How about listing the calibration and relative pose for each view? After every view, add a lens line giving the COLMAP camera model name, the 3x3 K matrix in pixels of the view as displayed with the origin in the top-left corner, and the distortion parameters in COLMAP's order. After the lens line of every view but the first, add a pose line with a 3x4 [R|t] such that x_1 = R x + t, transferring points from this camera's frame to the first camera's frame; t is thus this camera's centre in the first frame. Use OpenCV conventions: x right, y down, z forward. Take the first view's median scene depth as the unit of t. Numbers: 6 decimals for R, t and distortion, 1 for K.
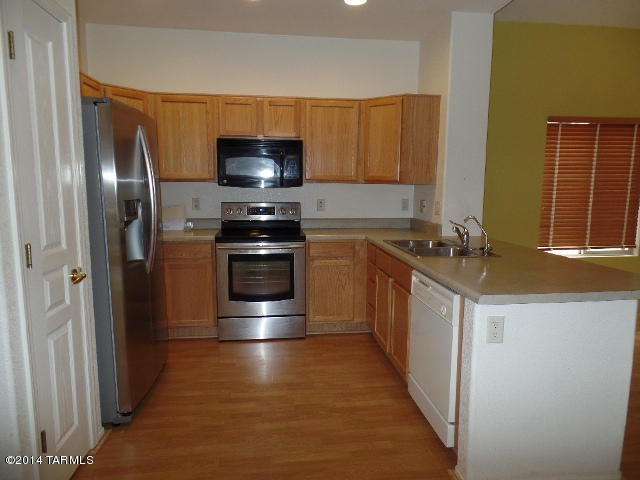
lens RADIAL K [[434.8, 0, 318.2], [0, 434.8, 242.7], [0, 0, 1]] dist [-0.001834, 0.002242]
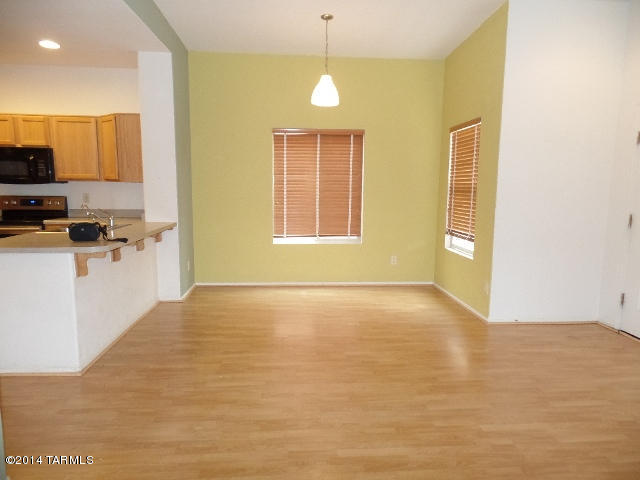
lens RADIAL K [[434.8, 0, 324.2], [0, 434.8, 239.6], [0, 0, 1]] dist [-0.001834, 0.002242]
pose [[0.998684, 0.012442, -0.049759, 0.812882], [-0.013228, 0.999792, -0.015510, 0.046899], [0.049556, 0.016148, 0.998641, -0.244281]]
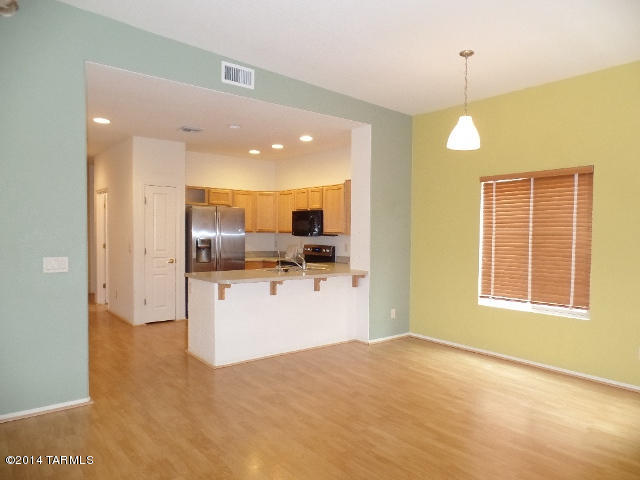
lens RADIAL K [[434.8, 0, 324.2], [0, 434.8, 240.5], [0, 0, 1]] dist [-0.001834, 0.002242]
pose [[0.533701, 0.017714, -0.845488, 1.392782], [-0.127373, 0.990059, -0.059659, -0.009453], [0.836026, 0.139532, 0.530652, 0.090314]]
